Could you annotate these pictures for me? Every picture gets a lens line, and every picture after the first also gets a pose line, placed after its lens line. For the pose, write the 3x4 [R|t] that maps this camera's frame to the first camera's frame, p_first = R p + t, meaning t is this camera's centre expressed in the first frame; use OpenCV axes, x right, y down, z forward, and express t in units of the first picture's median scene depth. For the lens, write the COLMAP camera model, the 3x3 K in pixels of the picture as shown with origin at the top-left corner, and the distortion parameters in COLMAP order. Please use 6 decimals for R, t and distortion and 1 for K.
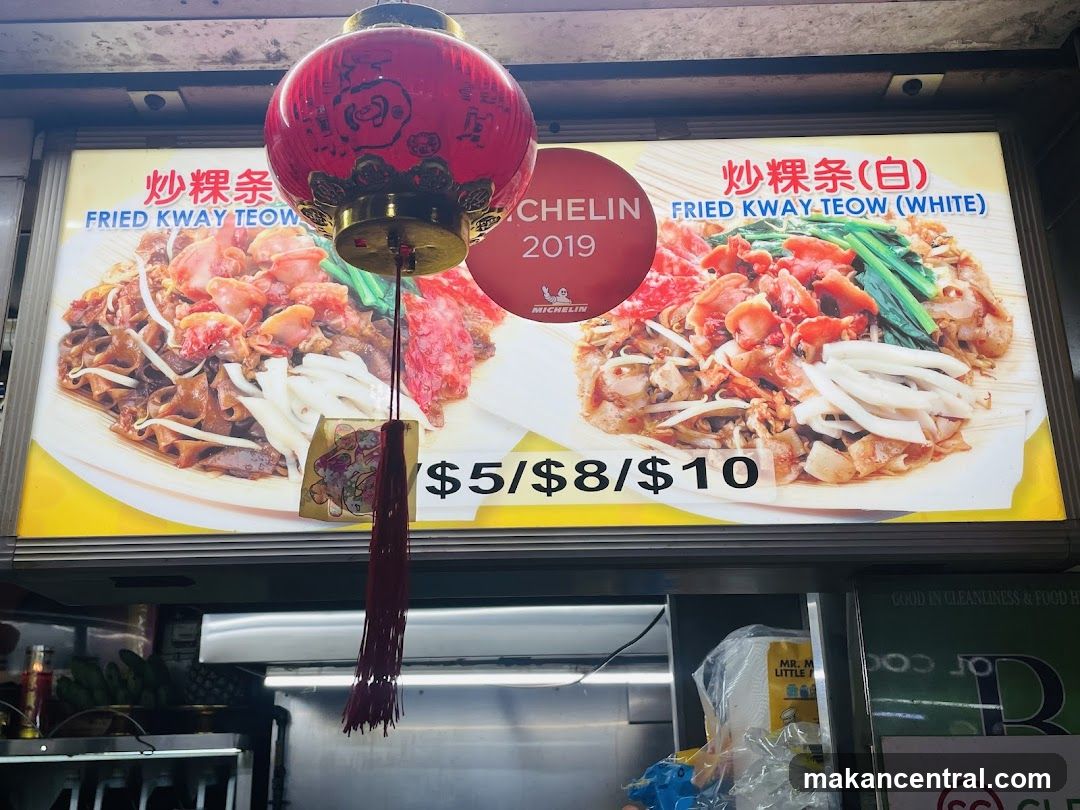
lens RADIAL K [[1122.9, 0, 533.9], [0, 1122.9, 387.6], [0, 0, 1]] dist [0.146645, -0.349591]
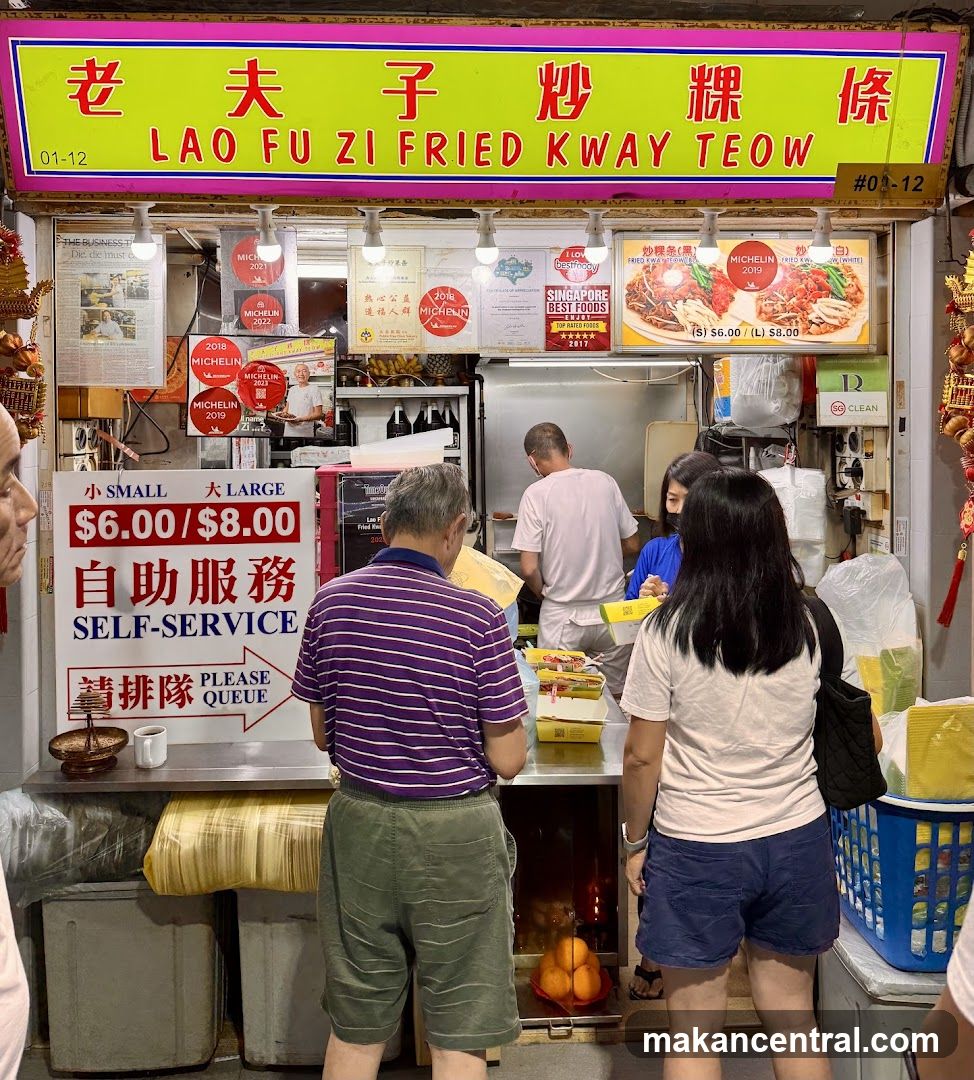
lens RADIAL K [[965.2, 0, 481.4], [0, 965.2, 432.7], [0, 0, 1]] dist [0.202438, -0.459419]
pose [[0.997939, 0.011335, 0.063155, -1.135211], [-0.032149, 0.940142, 0.339263, -0.729865], [-0.055530, -0.340594, 0.938569, -2.340752]]
